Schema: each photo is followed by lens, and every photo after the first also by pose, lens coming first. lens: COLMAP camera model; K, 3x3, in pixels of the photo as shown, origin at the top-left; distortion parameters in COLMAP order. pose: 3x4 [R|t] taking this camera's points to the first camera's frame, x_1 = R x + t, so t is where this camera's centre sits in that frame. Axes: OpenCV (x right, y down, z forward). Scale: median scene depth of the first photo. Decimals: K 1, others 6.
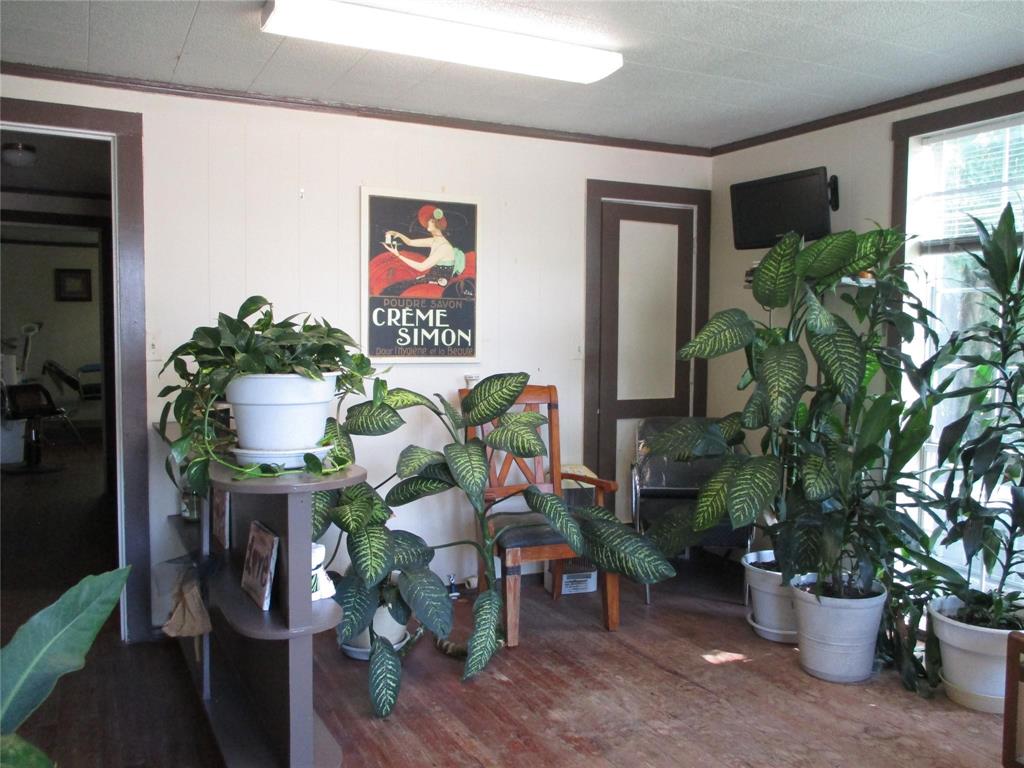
lens RADIAL K [[849.7, 0, 512.4], [0, 849.7, 384.8], [0, 0, 1]] dist [-0.036701, 0.013762]
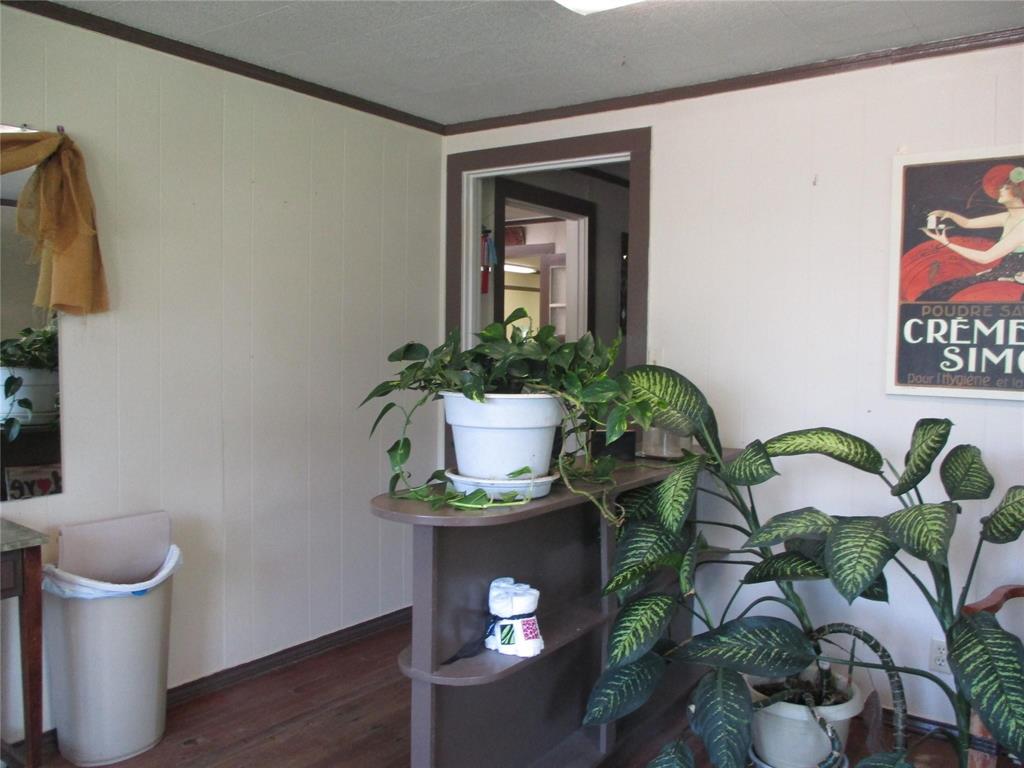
lens RADIAL K [[849.7, 0, 512.8], [0, 849.7, 381.1], [0, 0, 1]] dist [-0.036701, 0.013762]
pose [[0.450582, 0.039918, -0.891842, 0.329053], [-0.066392, 0.997732, 0.011115, -0.022327], [0.890263, 0.054203, 0.452210, 0.365864]]
